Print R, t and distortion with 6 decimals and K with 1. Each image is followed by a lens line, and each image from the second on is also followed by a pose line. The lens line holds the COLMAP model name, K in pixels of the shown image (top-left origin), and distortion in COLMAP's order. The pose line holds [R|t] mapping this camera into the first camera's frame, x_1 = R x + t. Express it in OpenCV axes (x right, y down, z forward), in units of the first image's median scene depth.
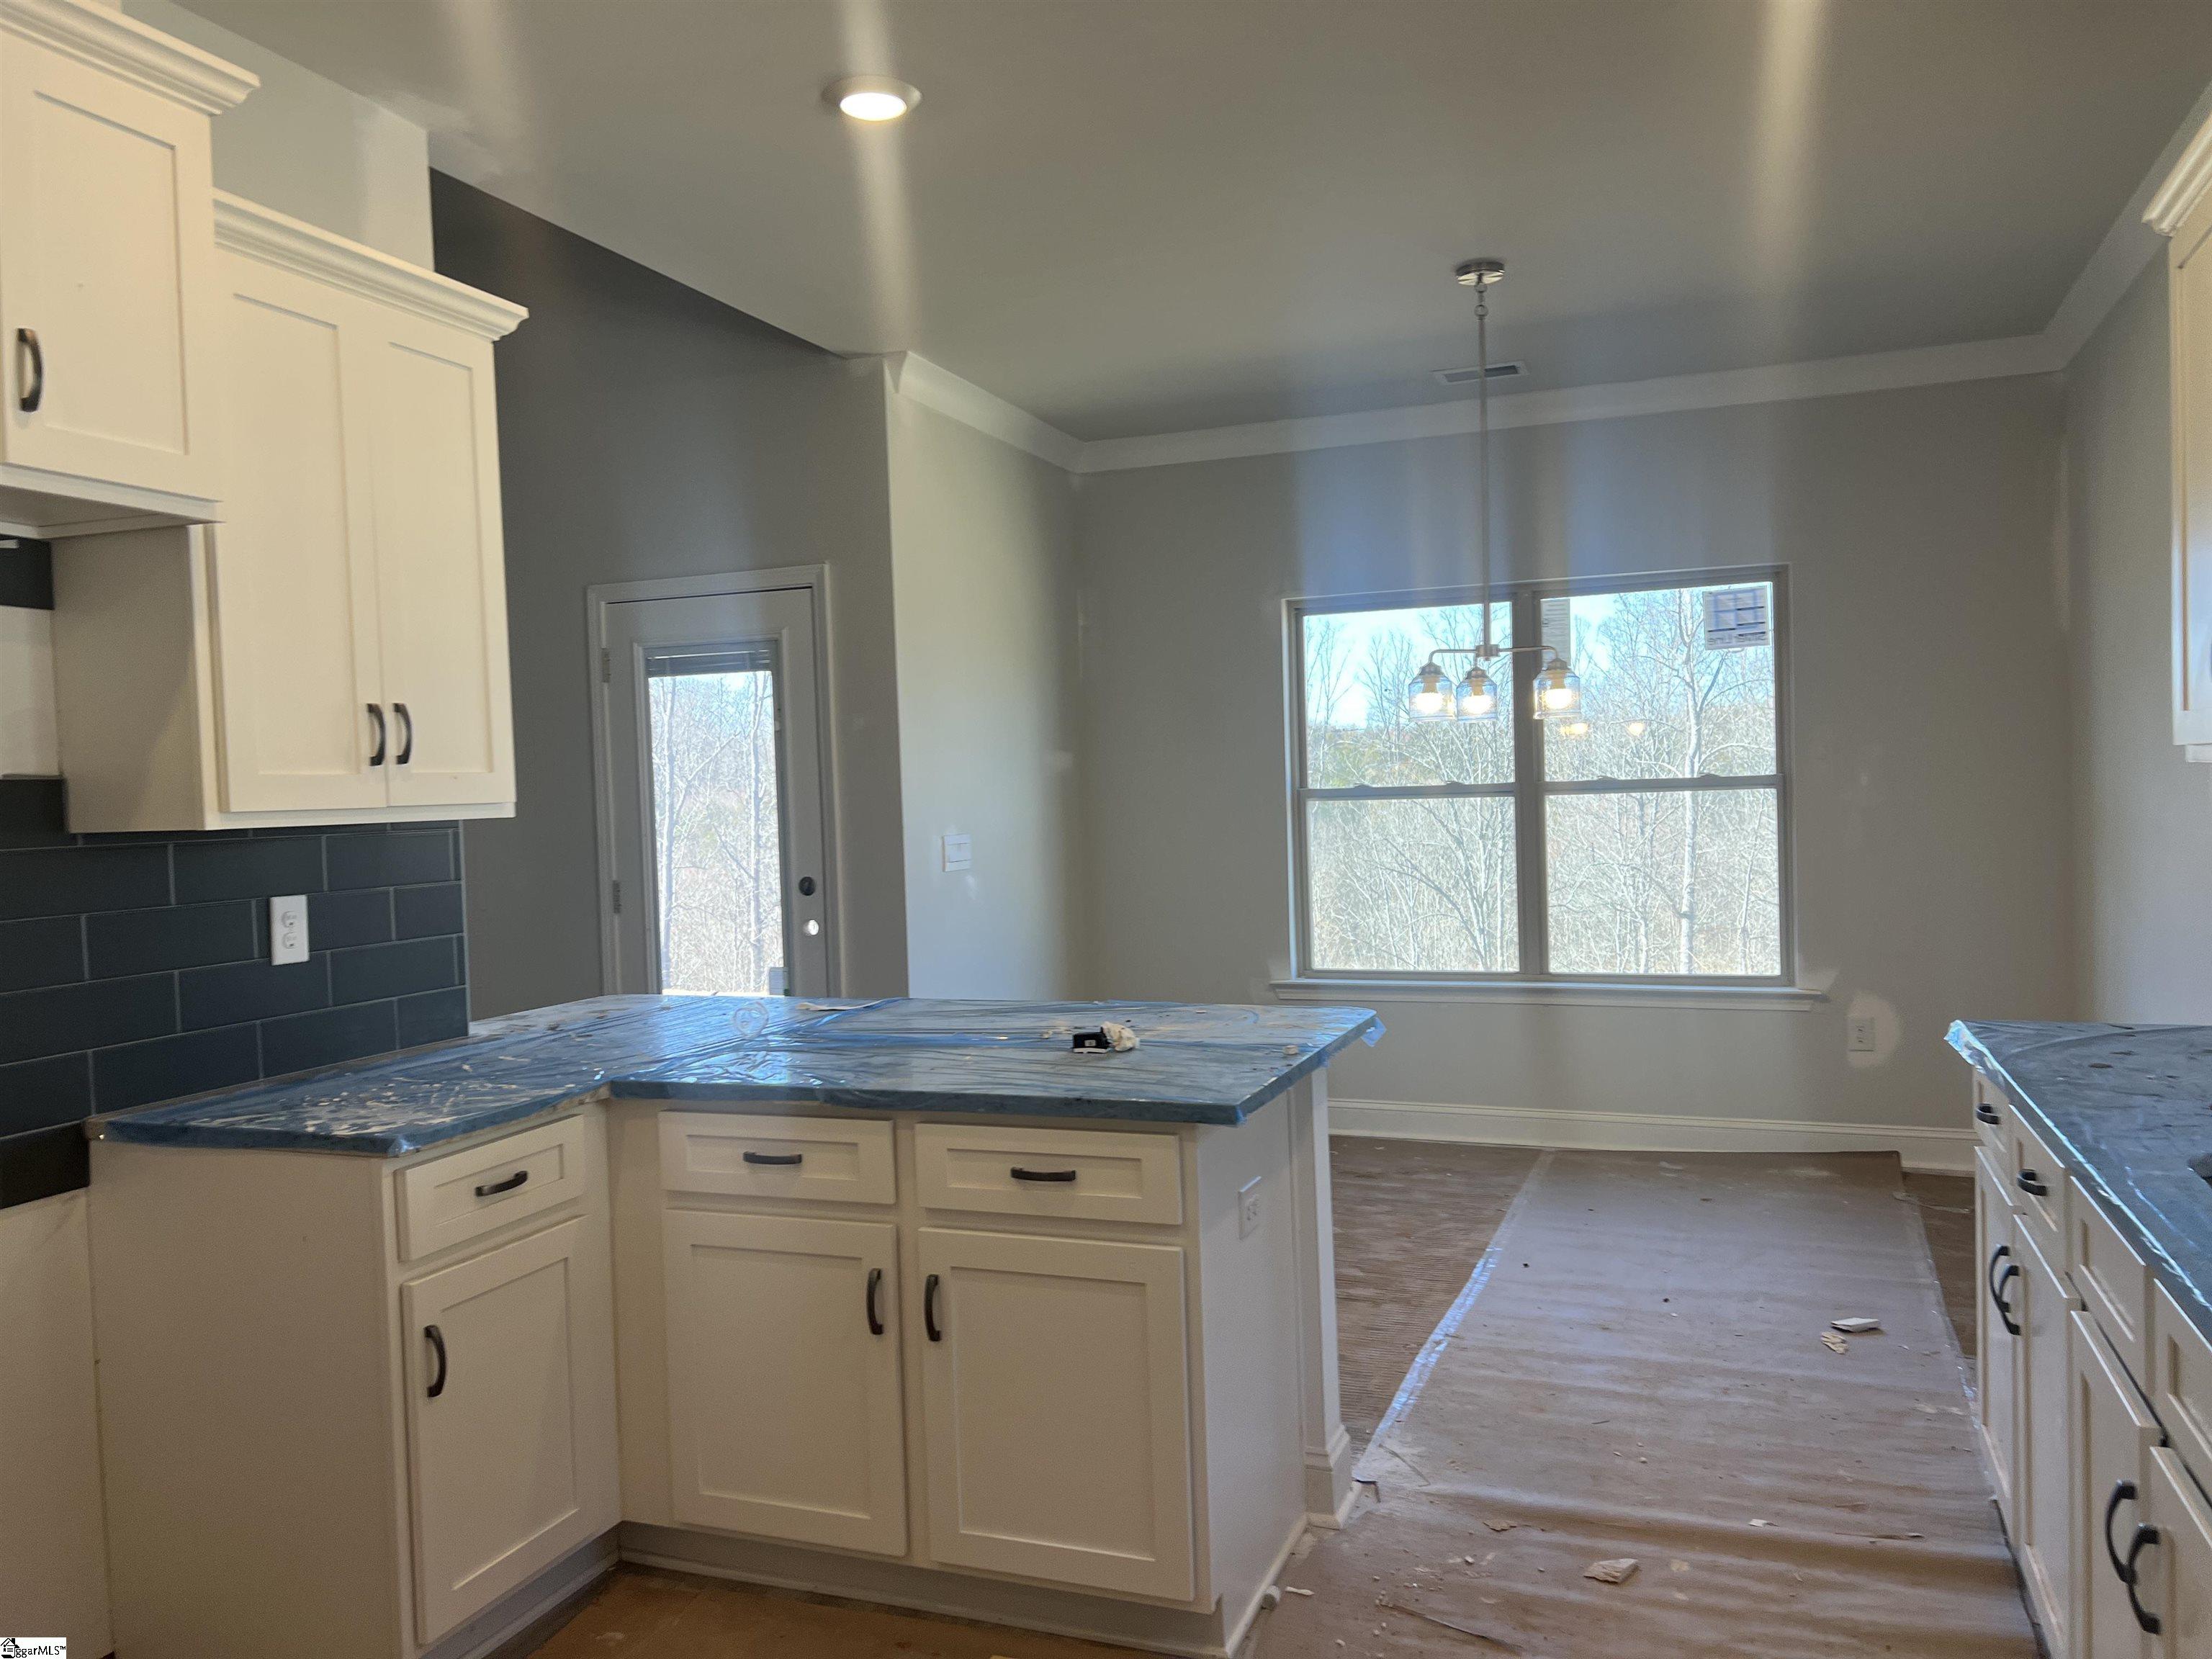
lens RADIAL K [[1657.6, 0, 1073.0], [0, 1657.6, 843.3], [0, 0, 1]] dist [0.062165, -0.070481]
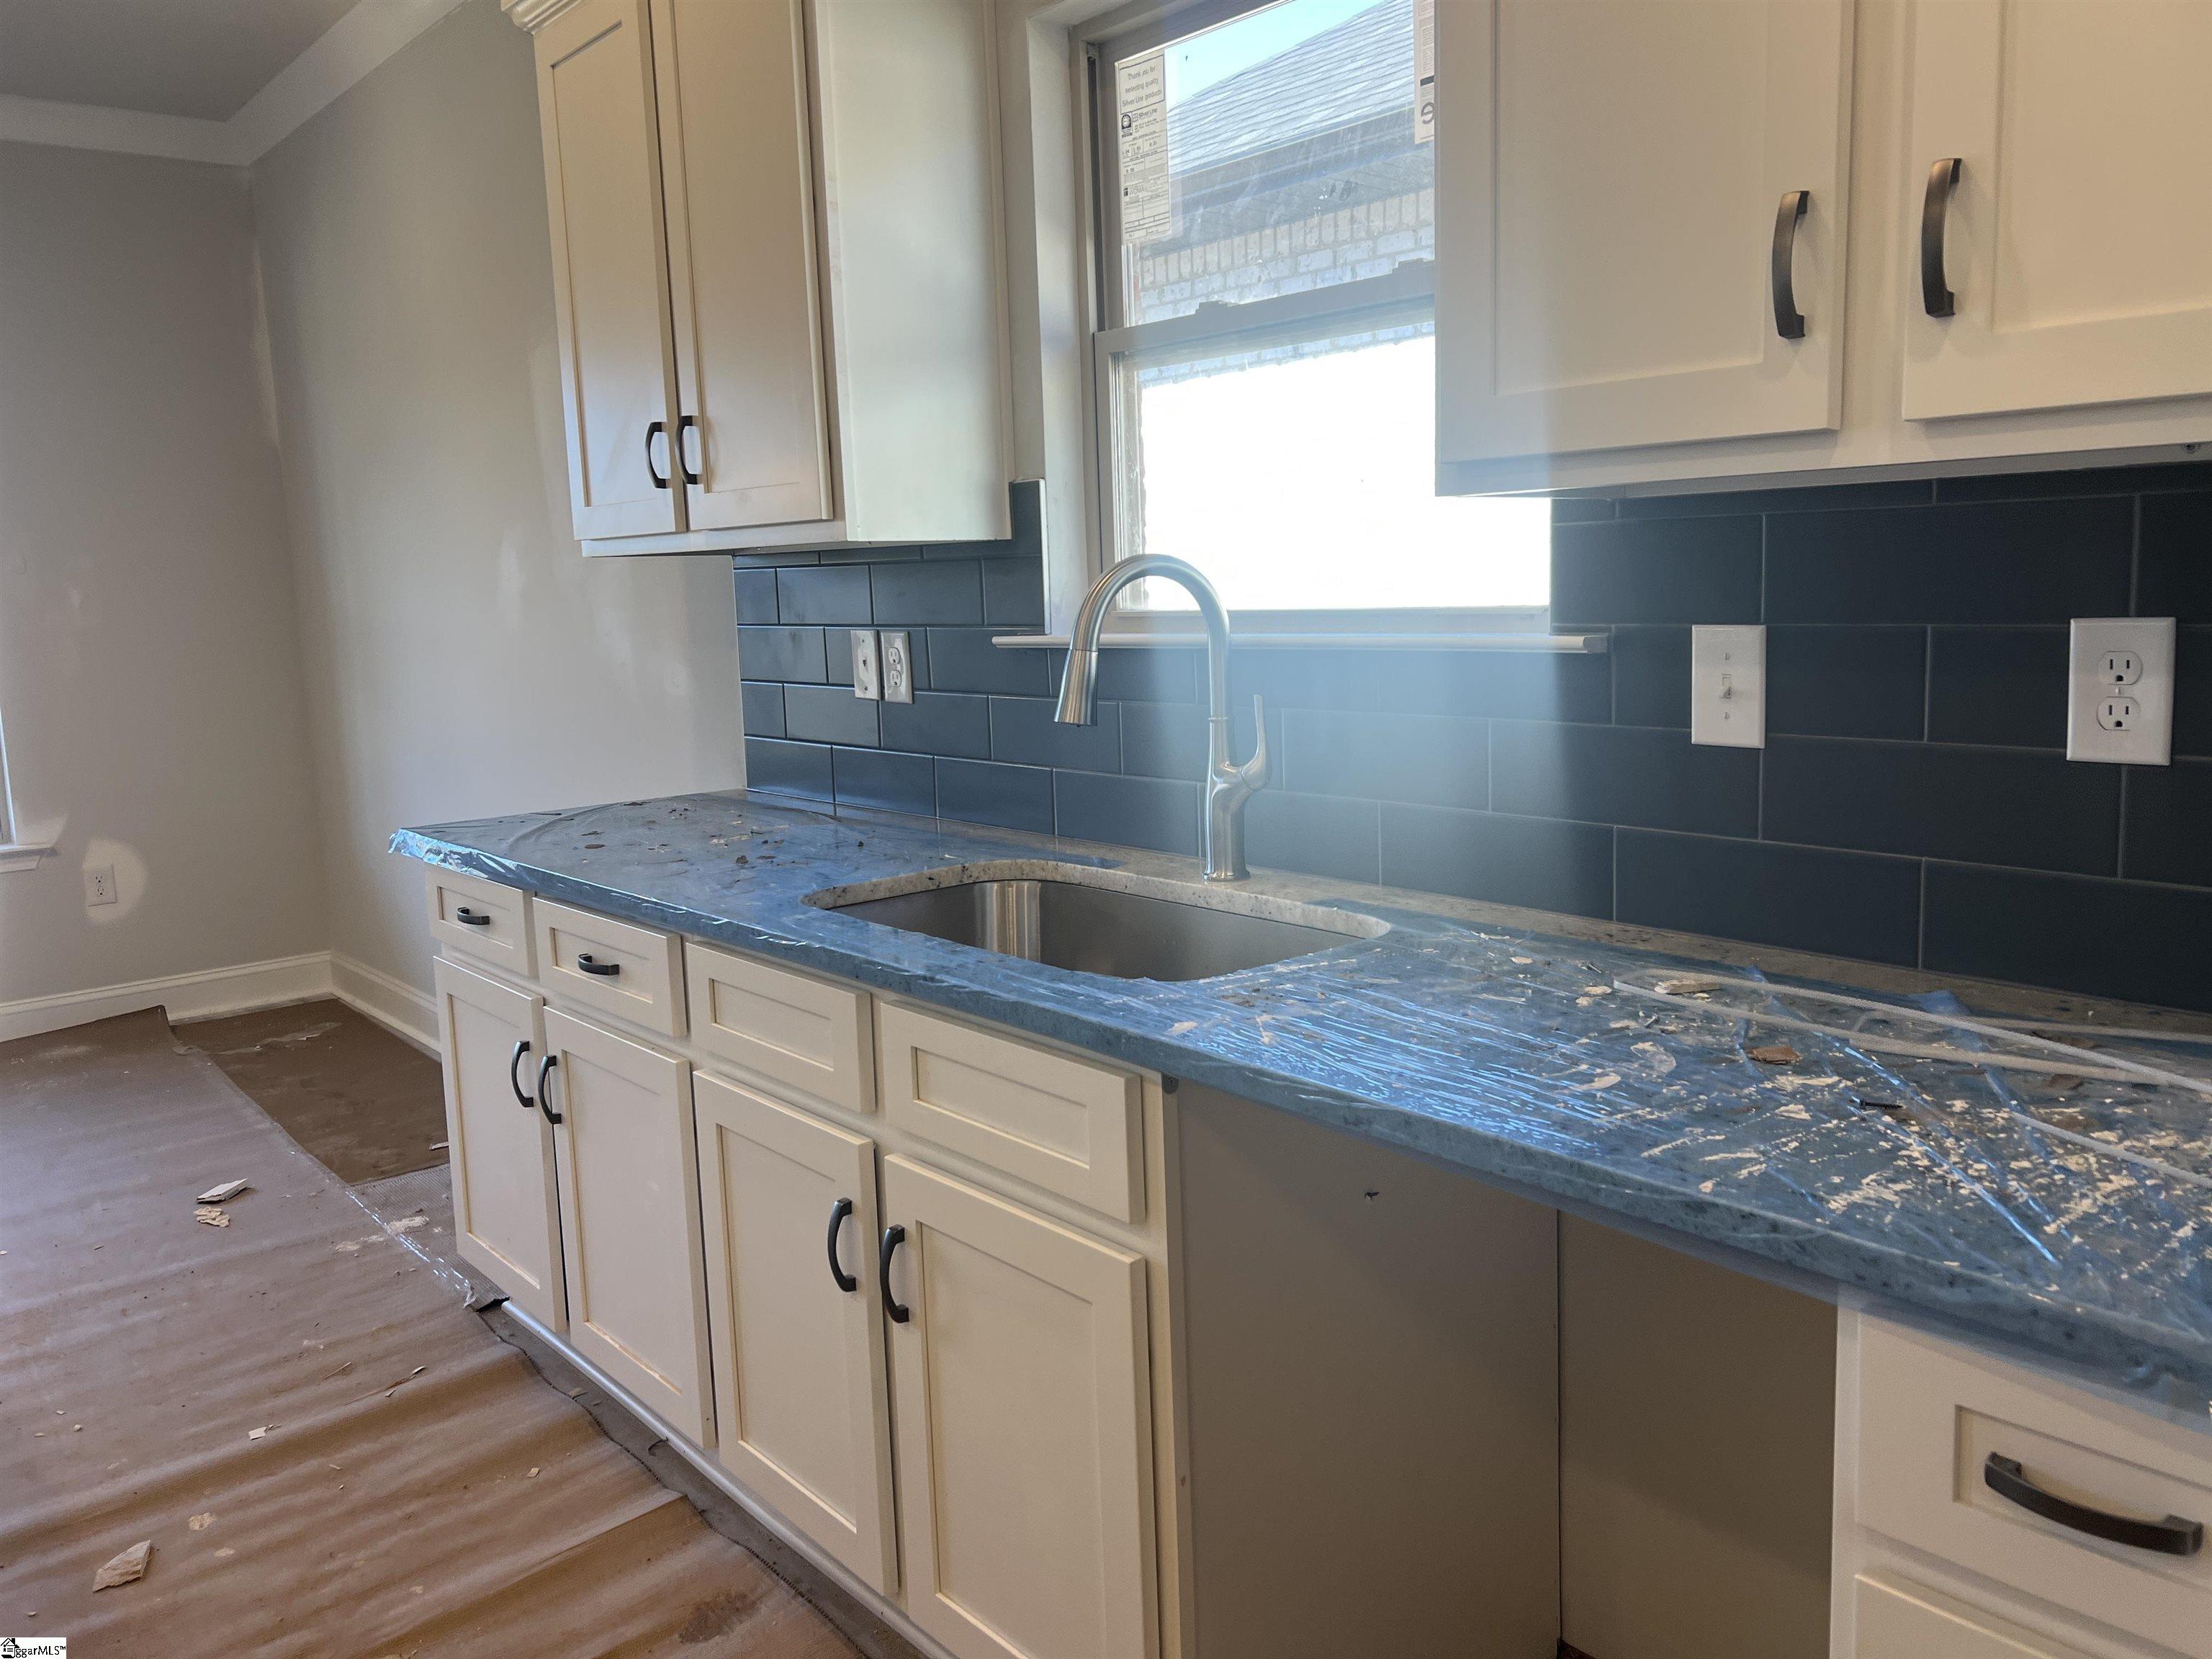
lens RADIAL K [[1657.6, 0, 1130.8], [0, 1657.6, 796.9], [0, 0, 1]] dist [0.062165, -0.070481]
pose [[0.456324, -0.105376, 0.883552, -0.120621], [0.047854, 0.994432, 0.093885, 0.018286], [-0.888526, -0.000560, 0.458826, 0.204893]]
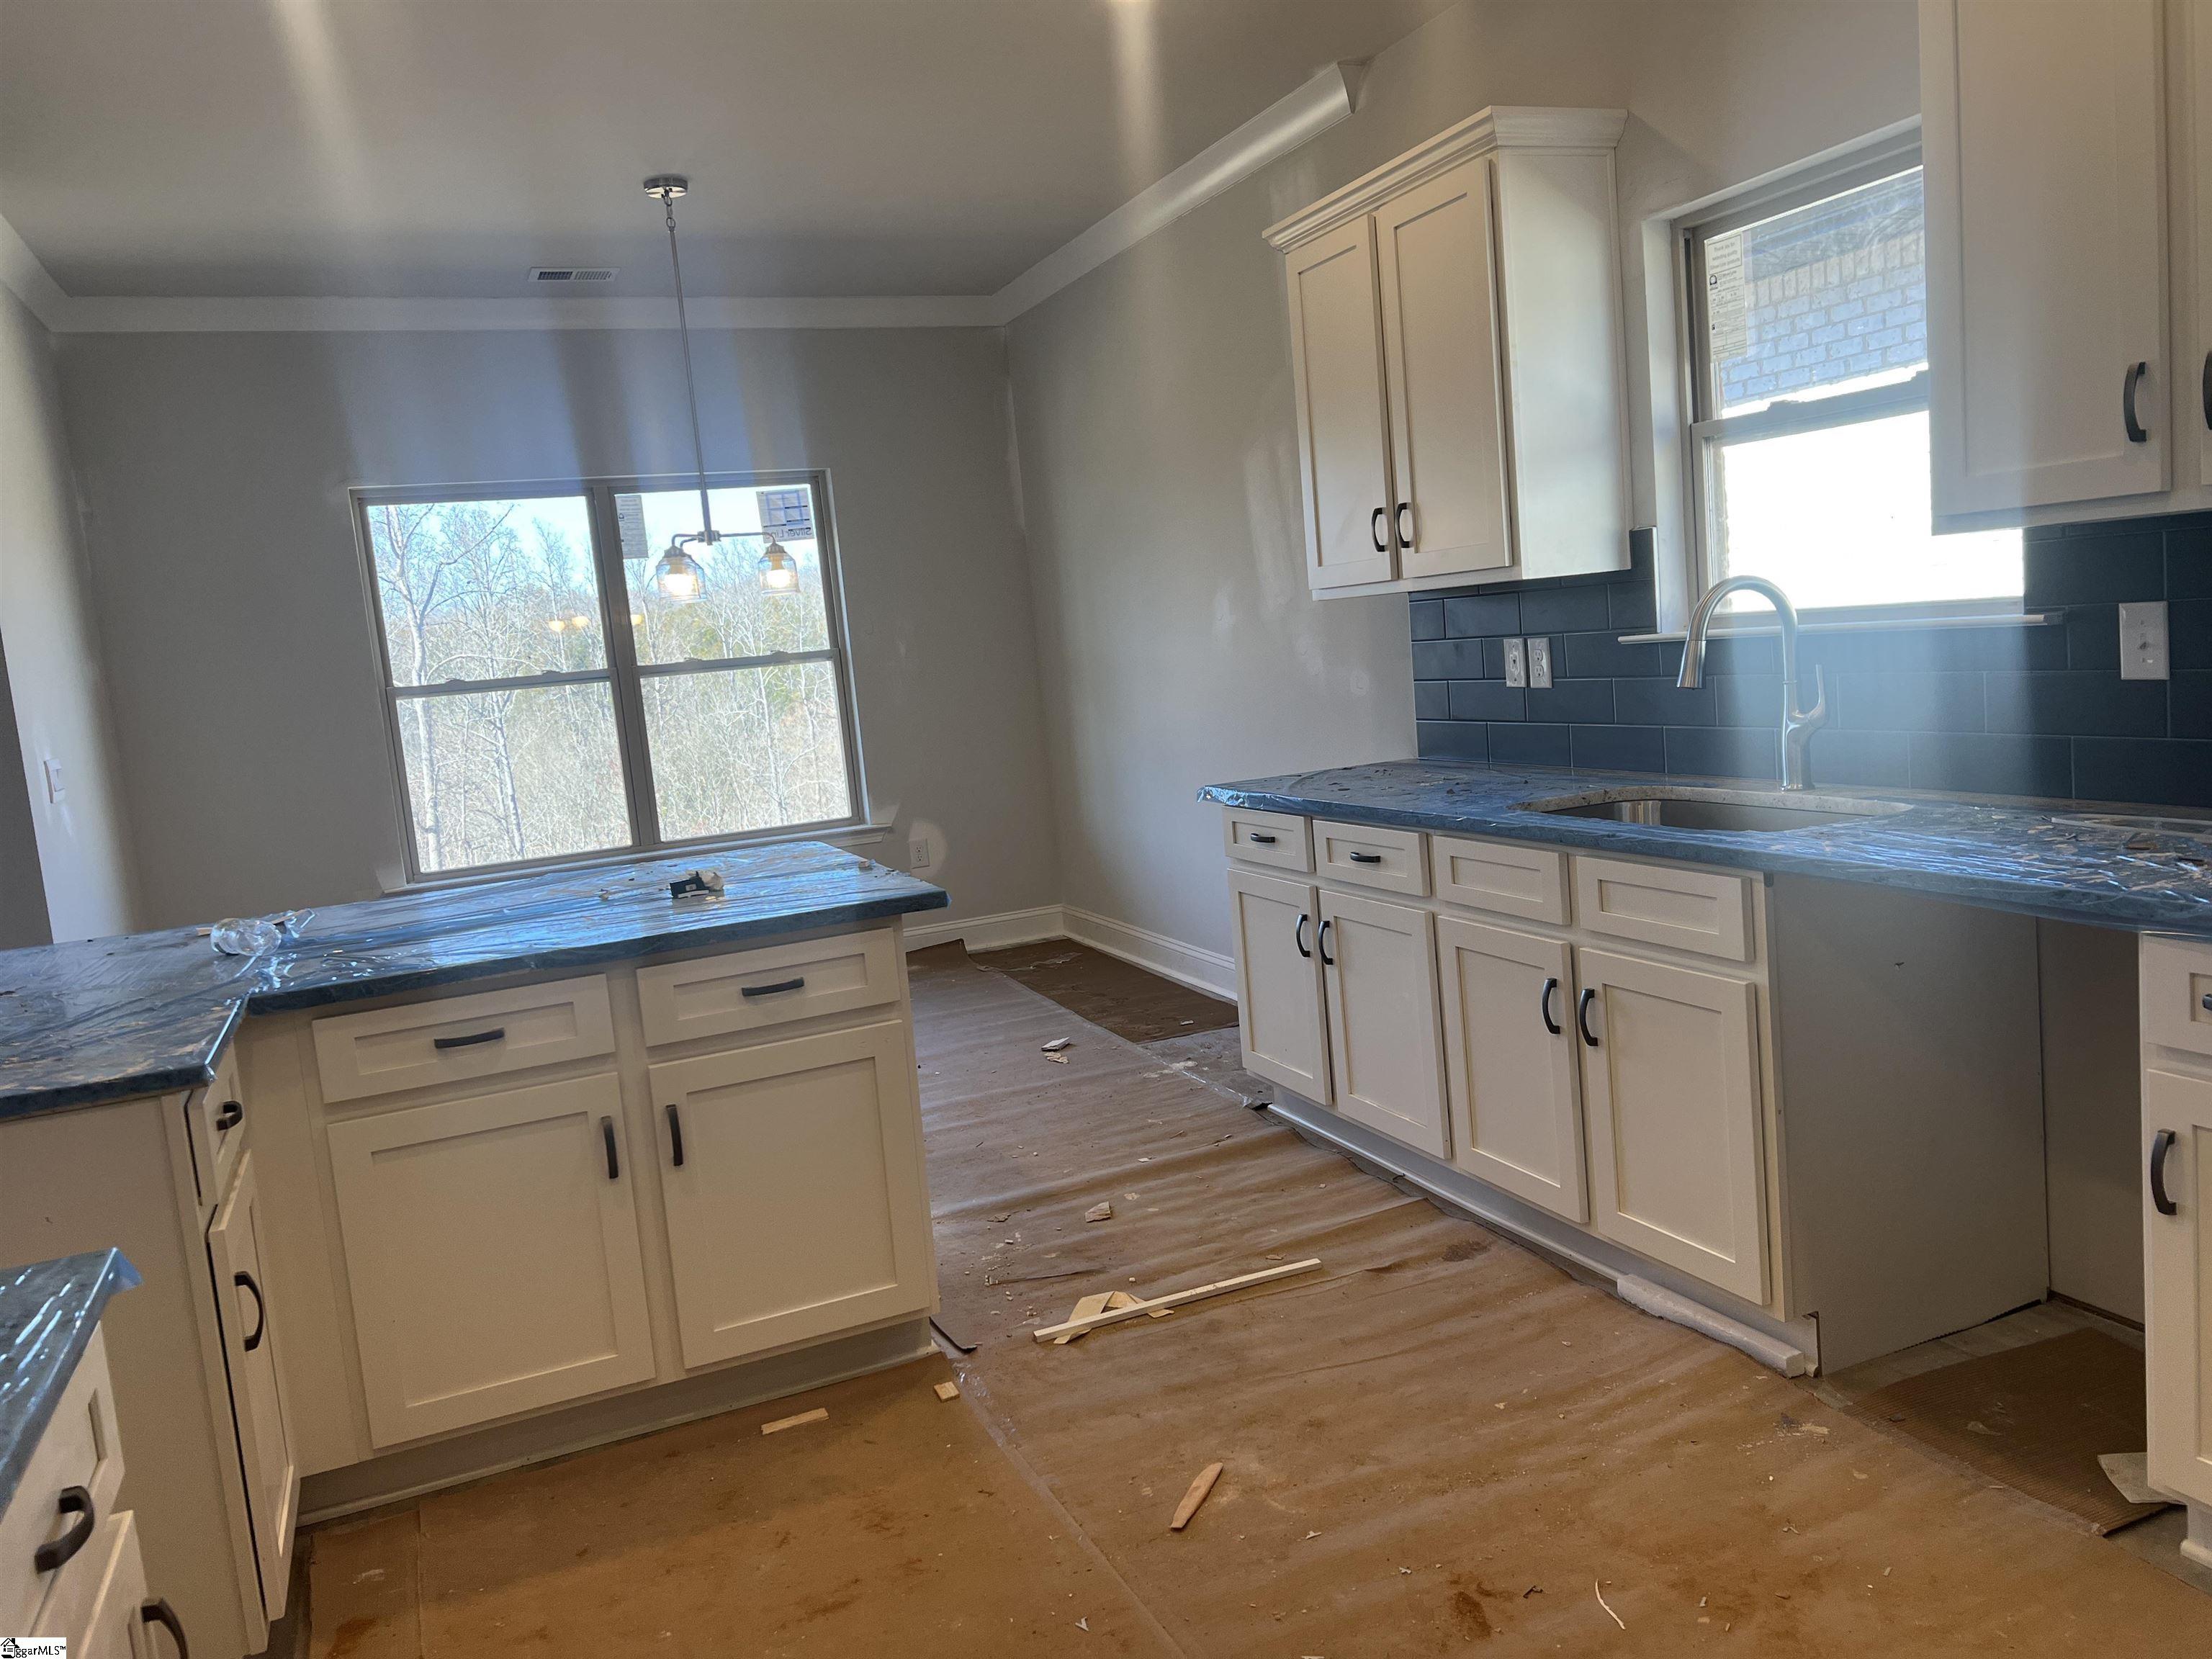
lens RADIAL K [[1657.6, 0, 1118.0], [0, 1657.6, 815.0], [0, 0, 1]] dist [0.062165, -0.070481]
pose [[0.708315, -0.114741, 0.696509, -0.540945], [0.091323, 0.993304, 0.070764, 0.022608], [-0.699965, 0.013484, 0.714050, 0.031328]]
